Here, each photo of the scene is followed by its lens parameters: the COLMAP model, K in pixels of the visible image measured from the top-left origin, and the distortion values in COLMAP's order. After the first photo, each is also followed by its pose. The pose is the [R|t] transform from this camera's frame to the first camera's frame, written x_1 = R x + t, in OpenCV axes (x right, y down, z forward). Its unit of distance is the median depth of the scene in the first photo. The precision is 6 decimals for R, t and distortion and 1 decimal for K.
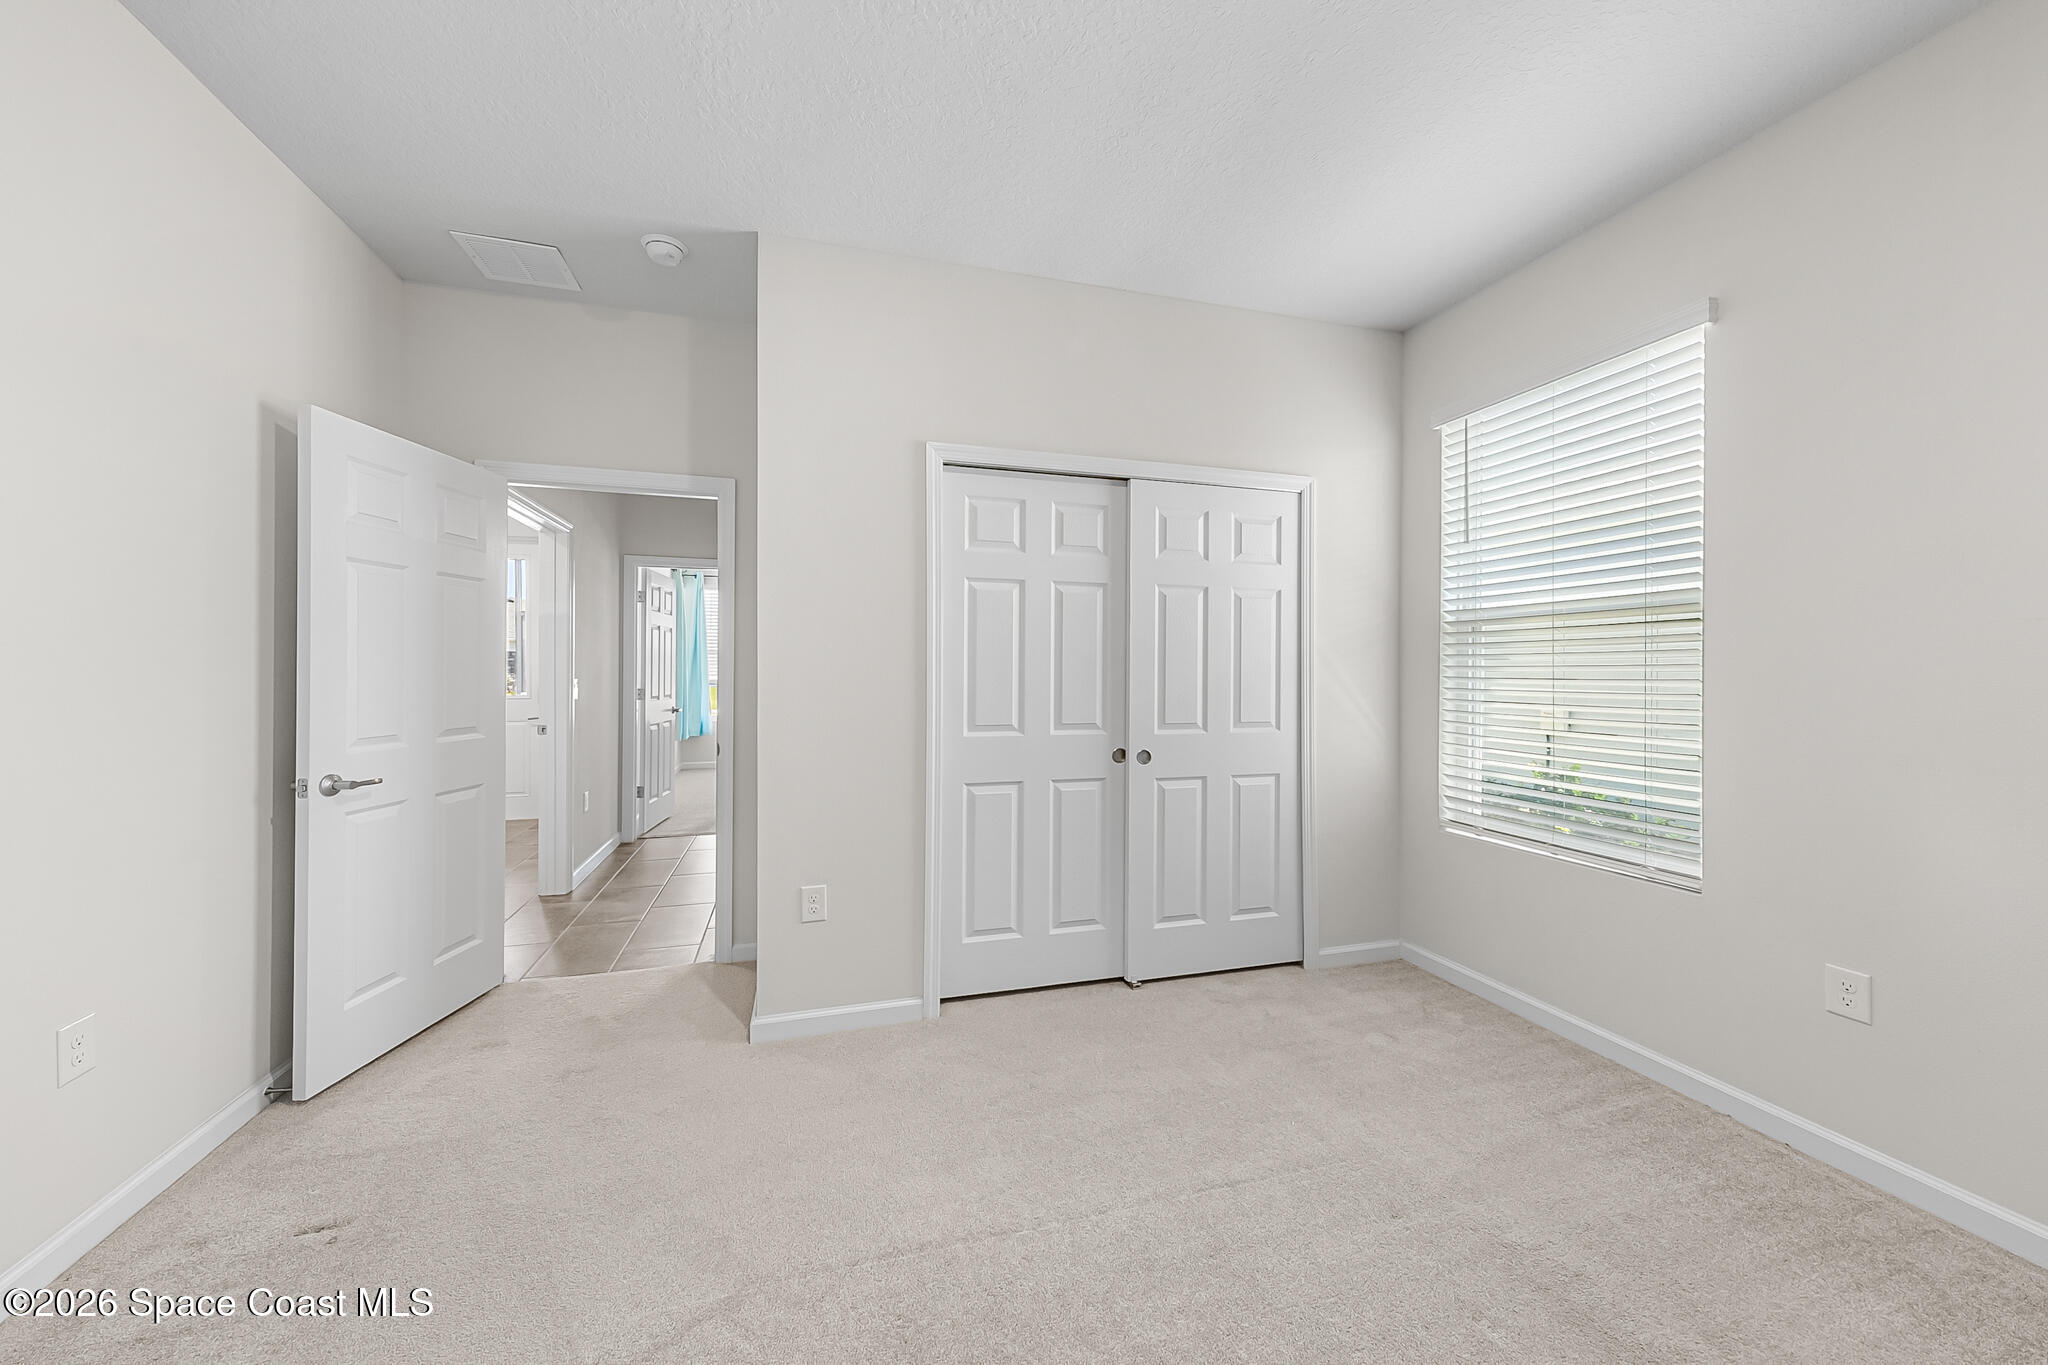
lens RADIAL K [[726.9, 0, 1021.4], [0, 726.9, 679.0], [0, 0, 1]] dist [-0.001769, -0.000125]
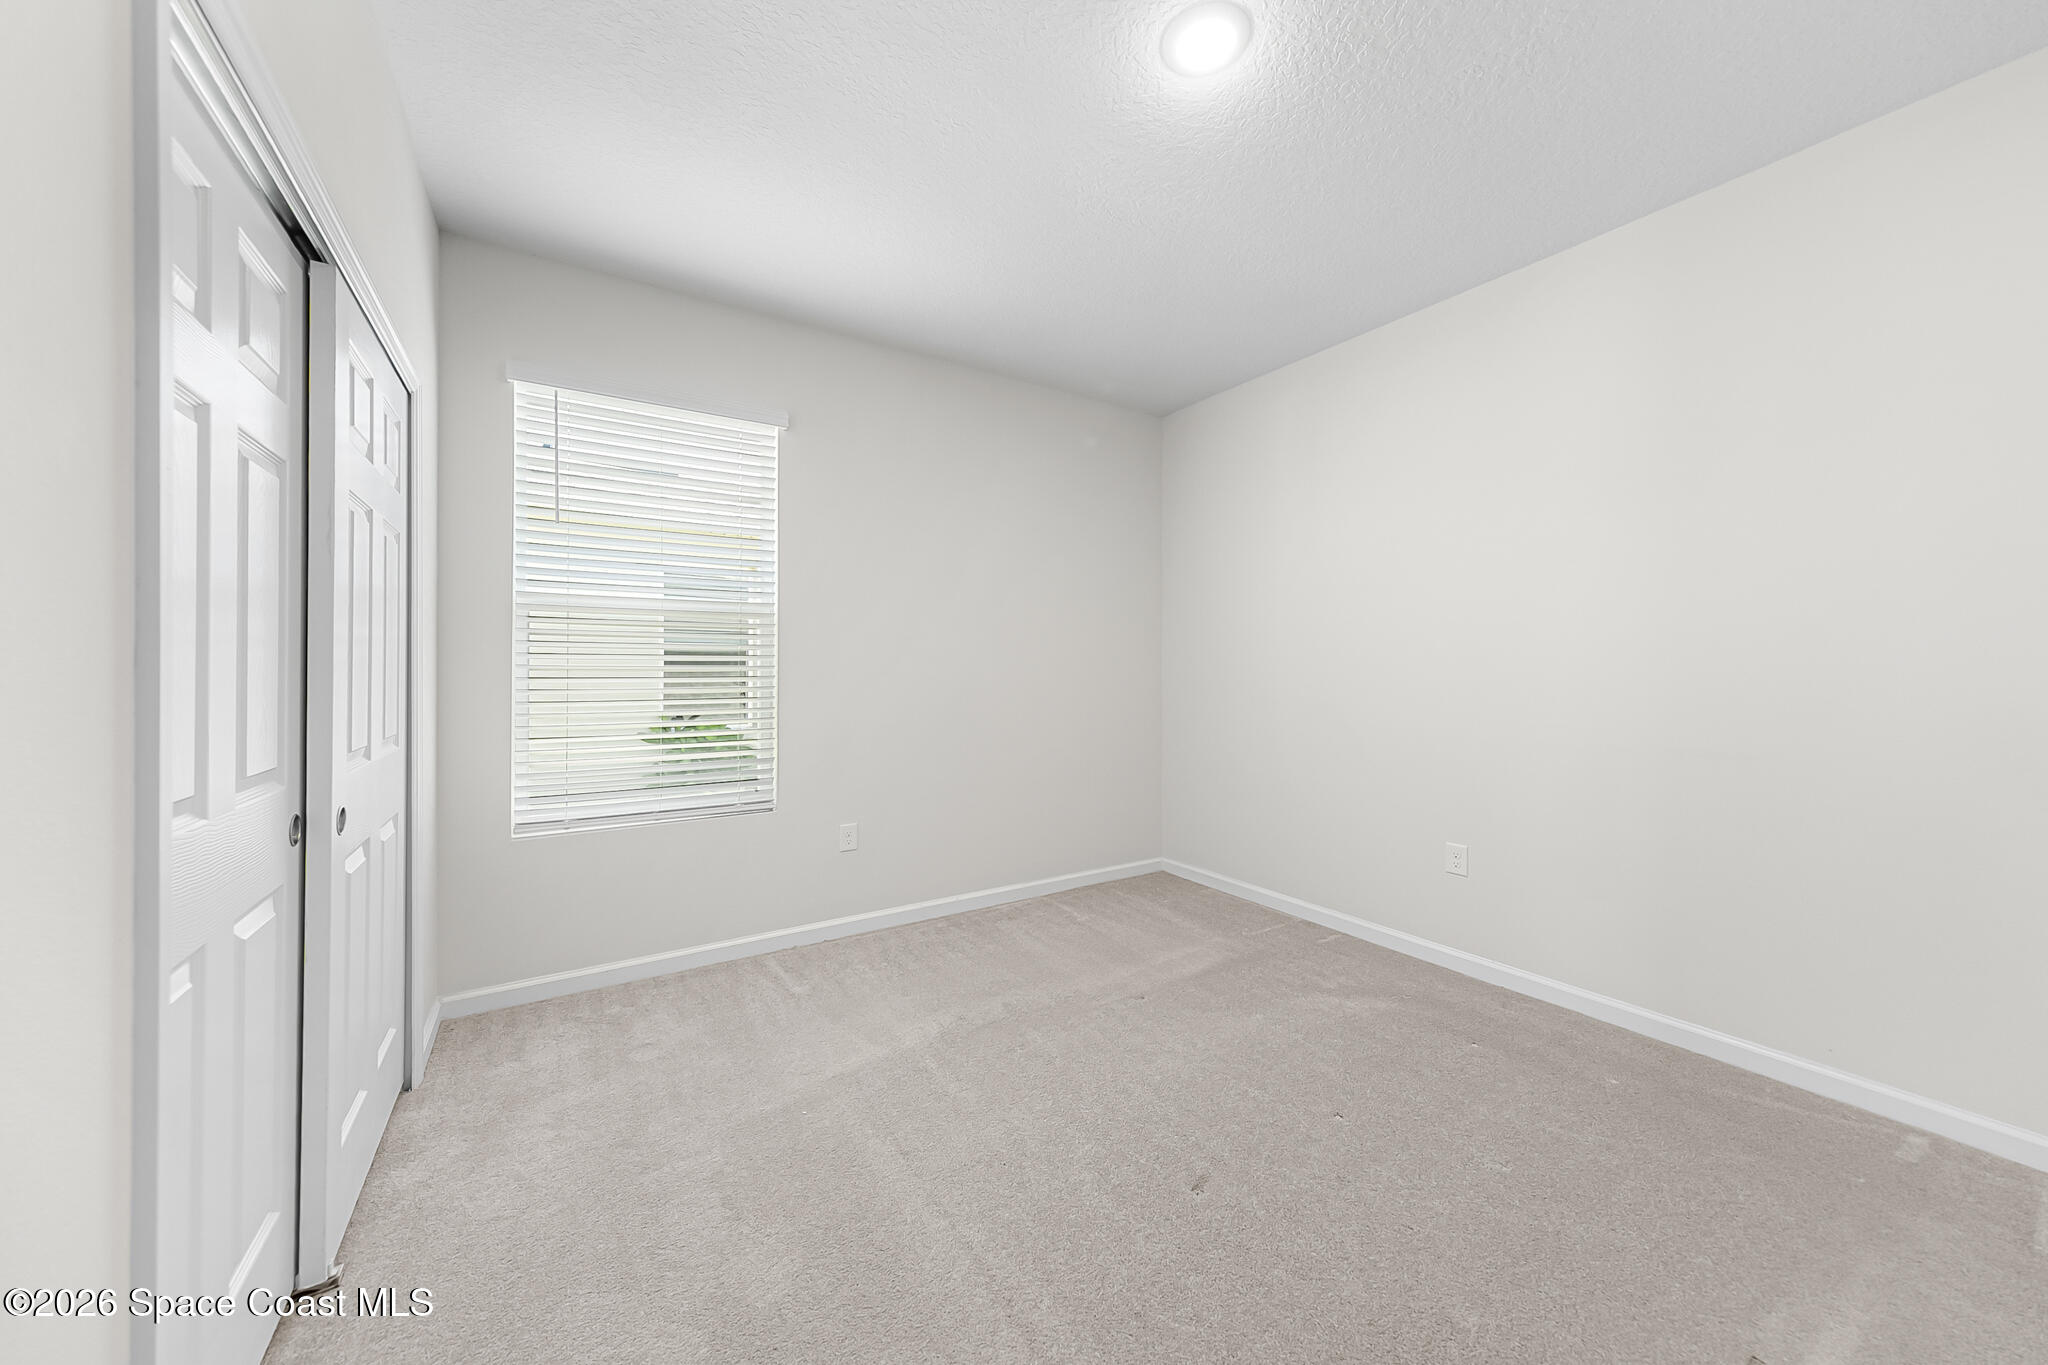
lens RADIAL K [[726.9, 0, 1022.7], [0, 726.9, 663.3], [0, 0, 1]] dist [-0.001769, -0.000125]
pose [[-0.276316, 0.000817, 0.961066, -0.504006], [0.008068, 0.999966, 0.001469, -0.000881], [-0.961033, 0.008160, -0.276314, 0.743104]]
